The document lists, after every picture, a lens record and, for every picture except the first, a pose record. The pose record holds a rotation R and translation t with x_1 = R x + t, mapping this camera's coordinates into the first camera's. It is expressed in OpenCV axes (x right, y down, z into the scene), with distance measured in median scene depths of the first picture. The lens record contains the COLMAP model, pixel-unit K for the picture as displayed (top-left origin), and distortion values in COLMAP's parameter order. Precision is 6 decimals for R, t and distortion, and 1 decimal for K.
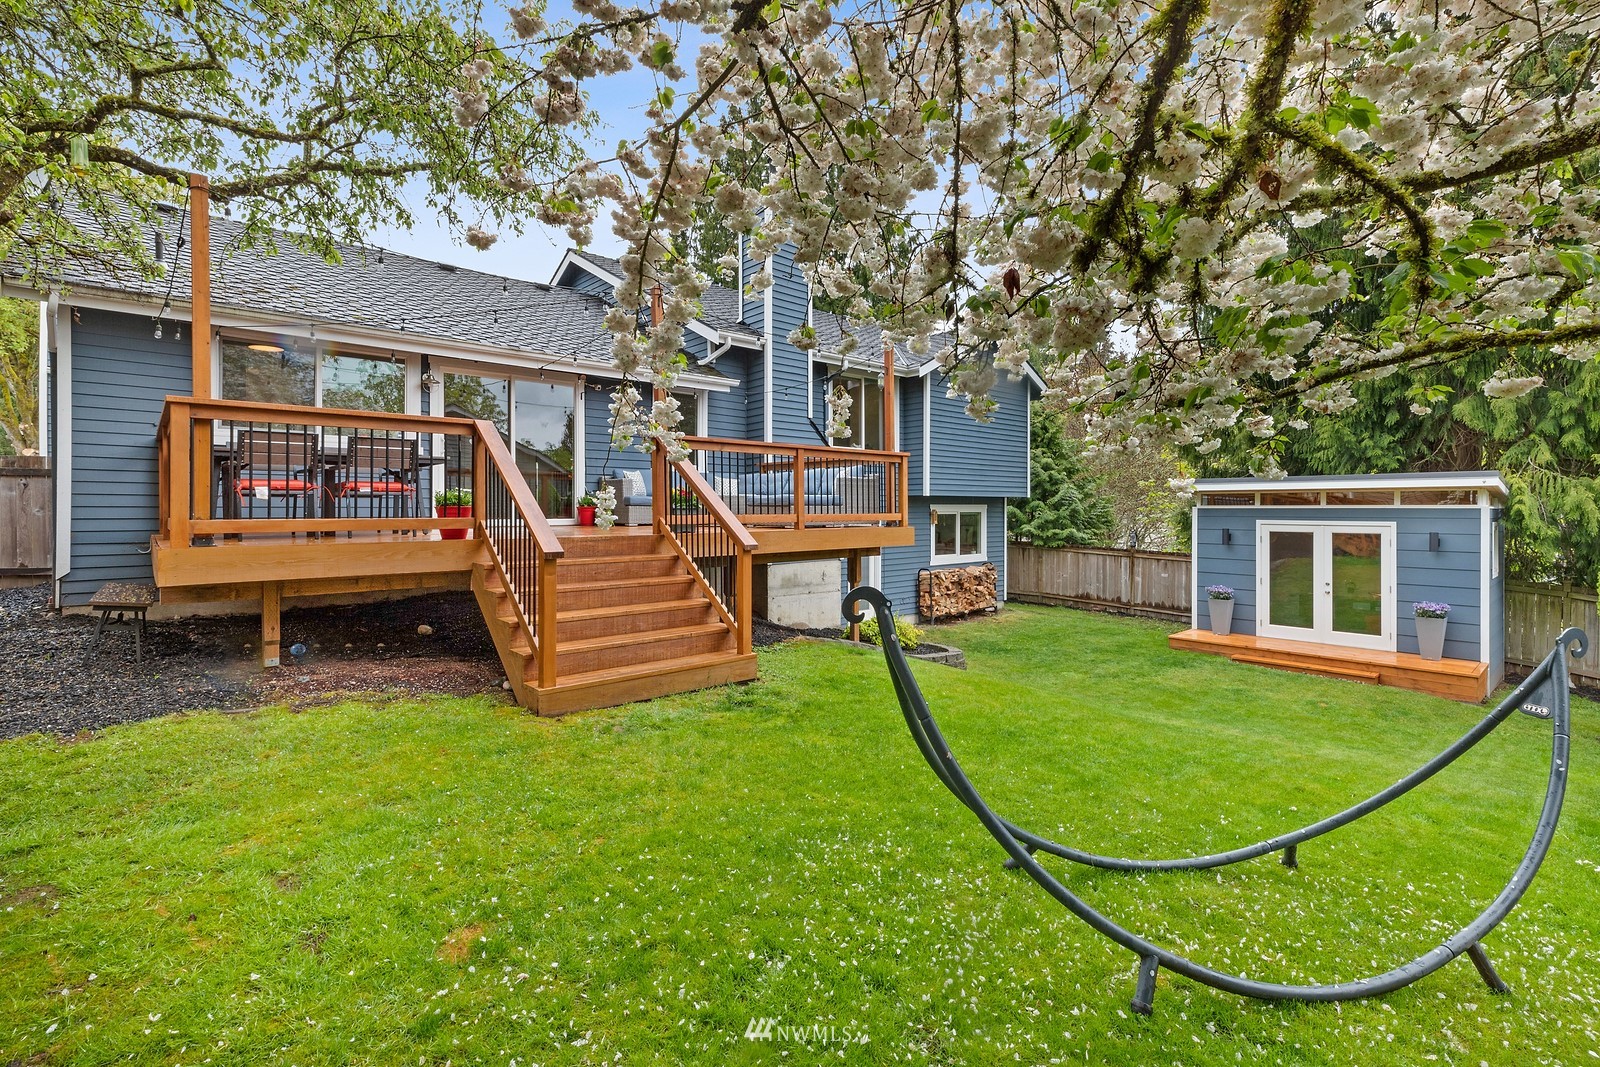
lens RADIAL K [[725.7, 0, 816.3], [0, 725.7, 511.7], [0, 0, 1]] dist [0.002797, 0.000019]
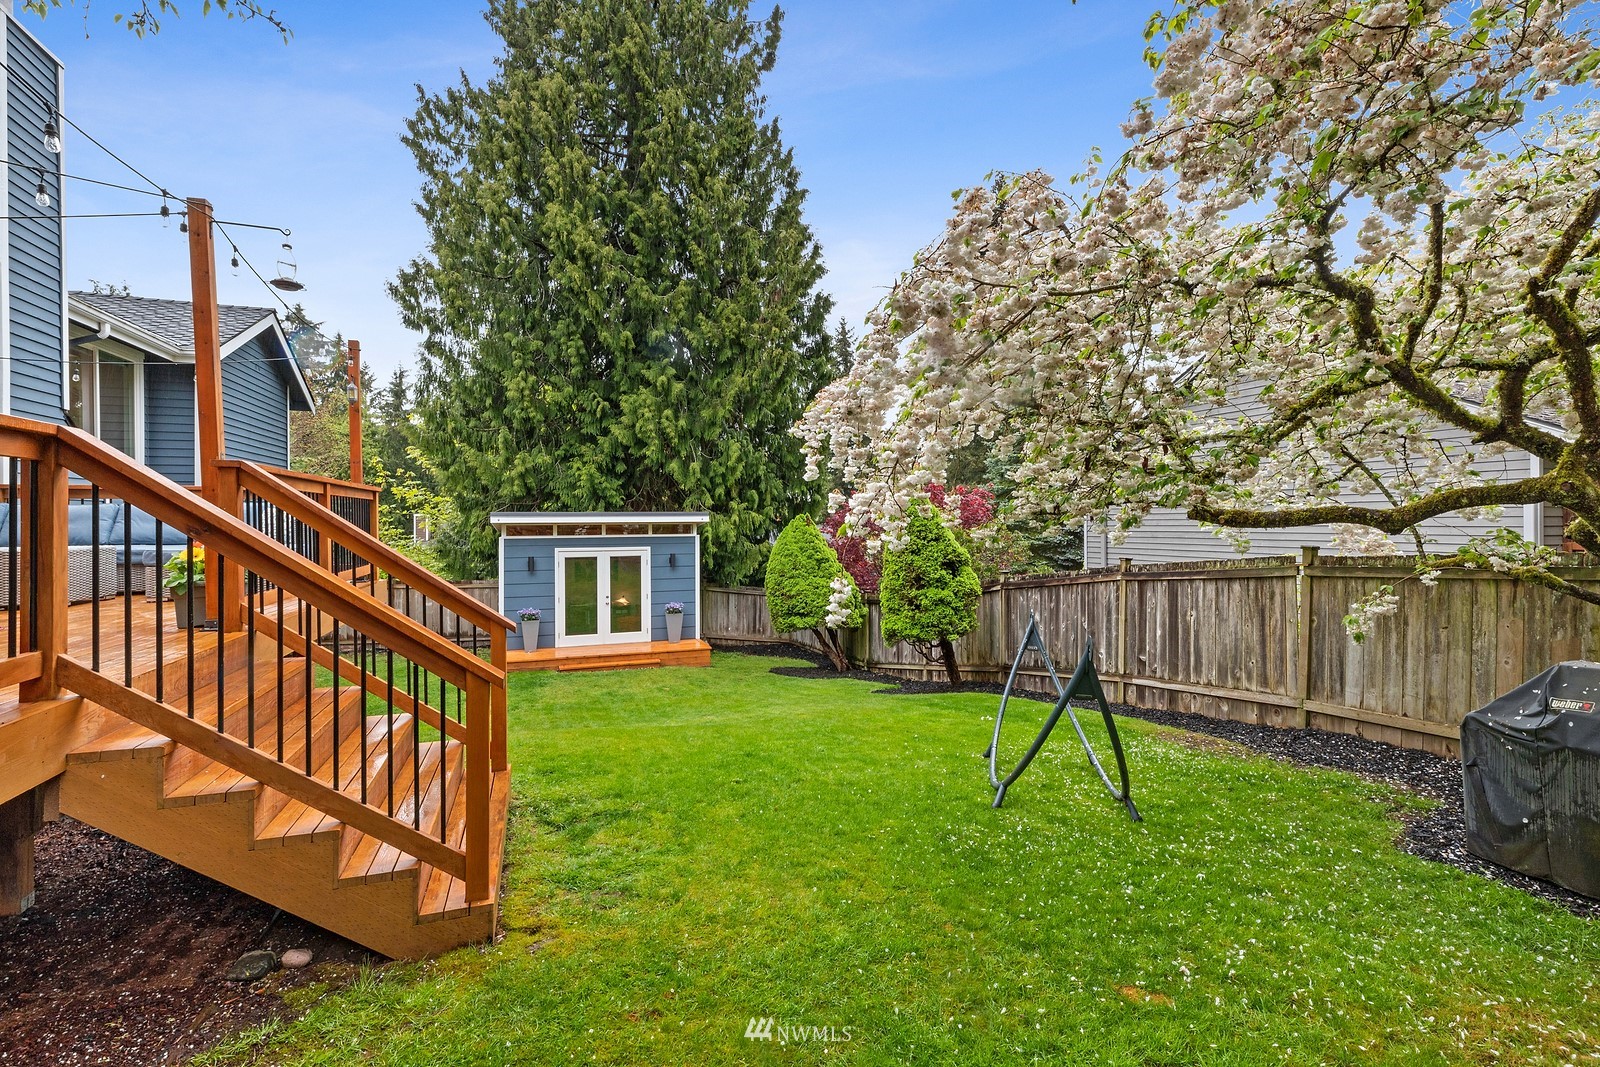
lens RADIAL K [[725.7, 0, 806.7], [0, 725.7, 519.2], [0, 0, 1]] dist [0.002797, 0.000019]
pose [[0.370641, -0.002740, 0.928772, -0.349397], [0.007573, 0.999971, -0.000072, -0.034247], [-0.928745, 0.007060, 0.370651, 0.208997]]
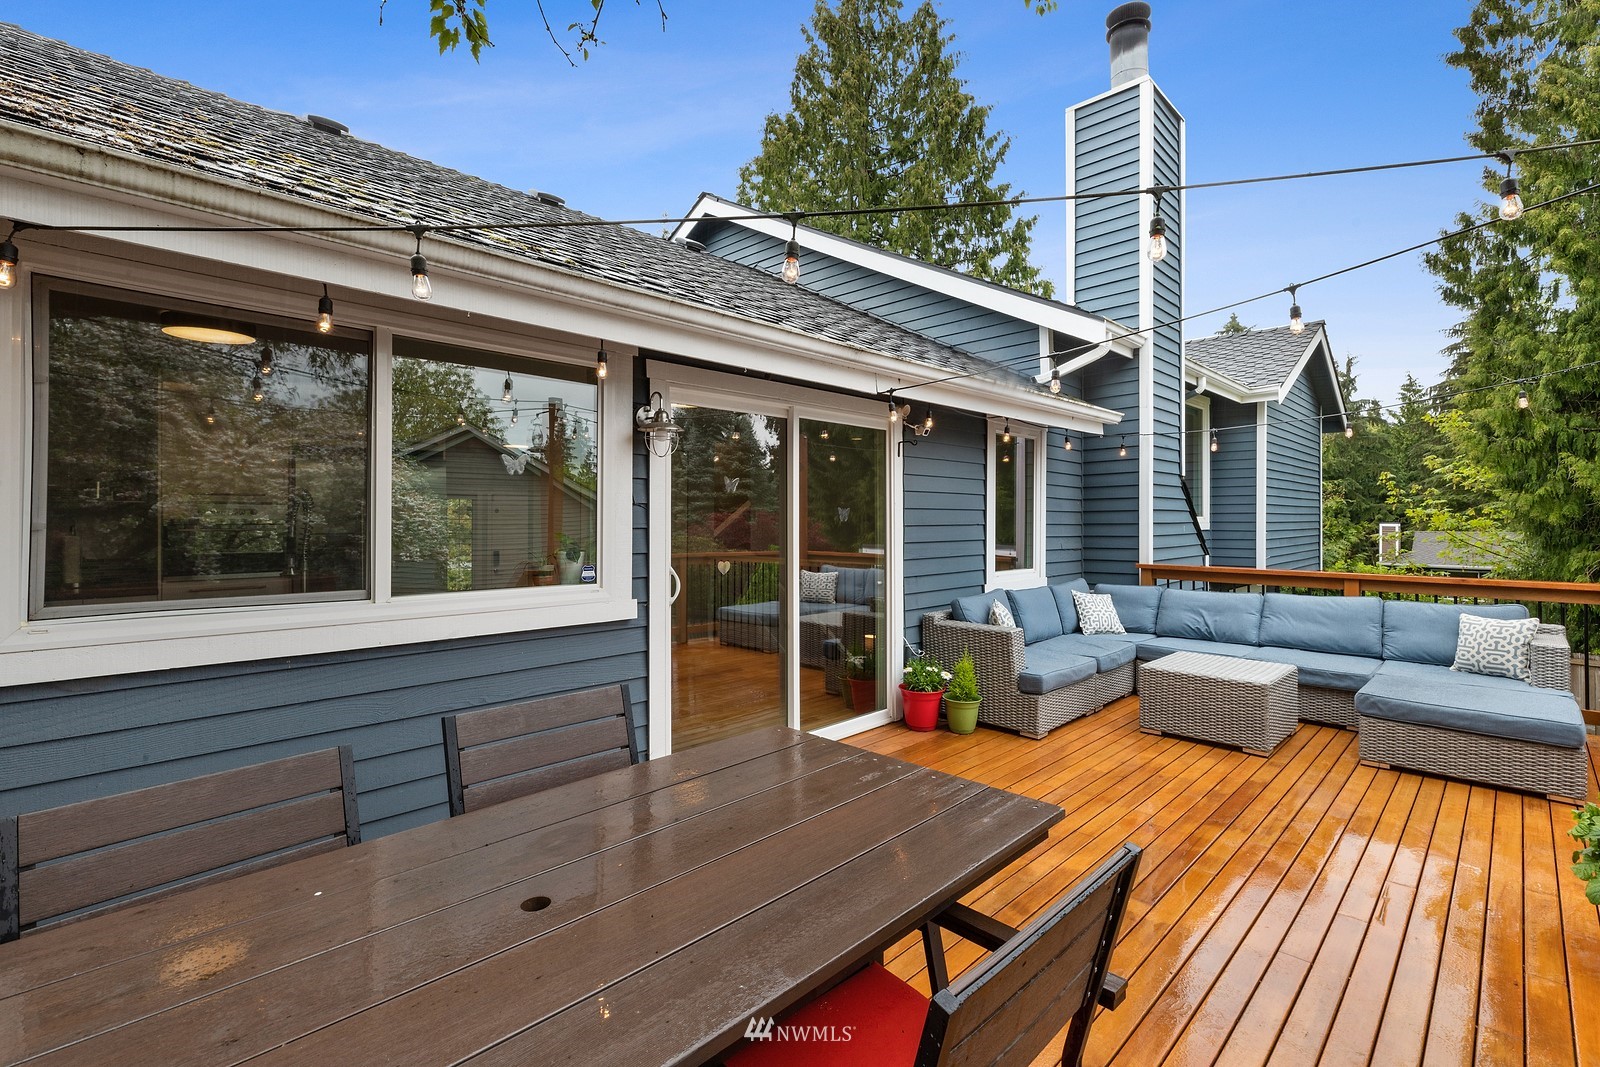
lens RADIAL K [[725.7, 0, 809.2], [0, 725.7, 513.9], [0, 0, 1]] dist [0.002797, 0.000019]
pose [[0.997477, 0.002100, 0.070955, -0.352582], [-0.001725, 0.999984, -0.005338, -0.097641], [-0.070965, 0.005202, 0.997465, 0.454298]]
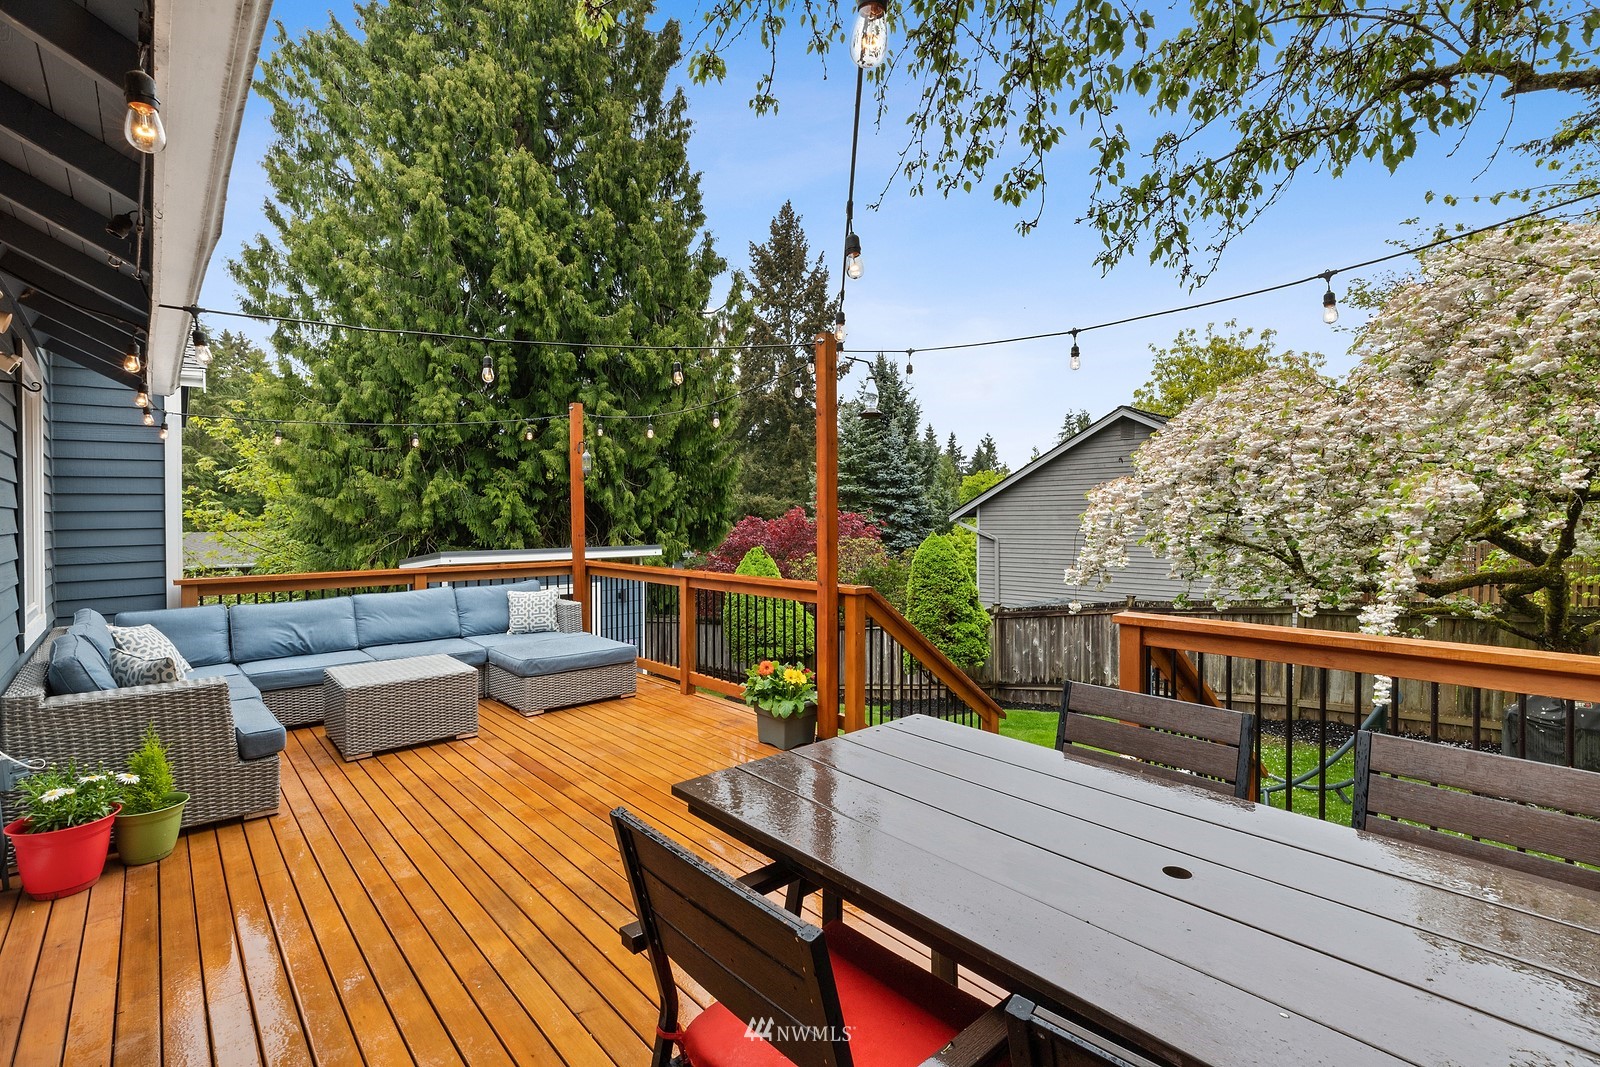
lens RADIAL K [[725.7, 0, 808.4], [0, 725.7, 529.3], [0, 0, 1]] dist [0.002797, 0.000019]
pose [[-0.005181, -0.018138, 0.999822, -0.485274], [0.006201, 0.999816, 0.018170, -0.098469], [-0.999967, 0.006294, -0.005068, 0.605551]]
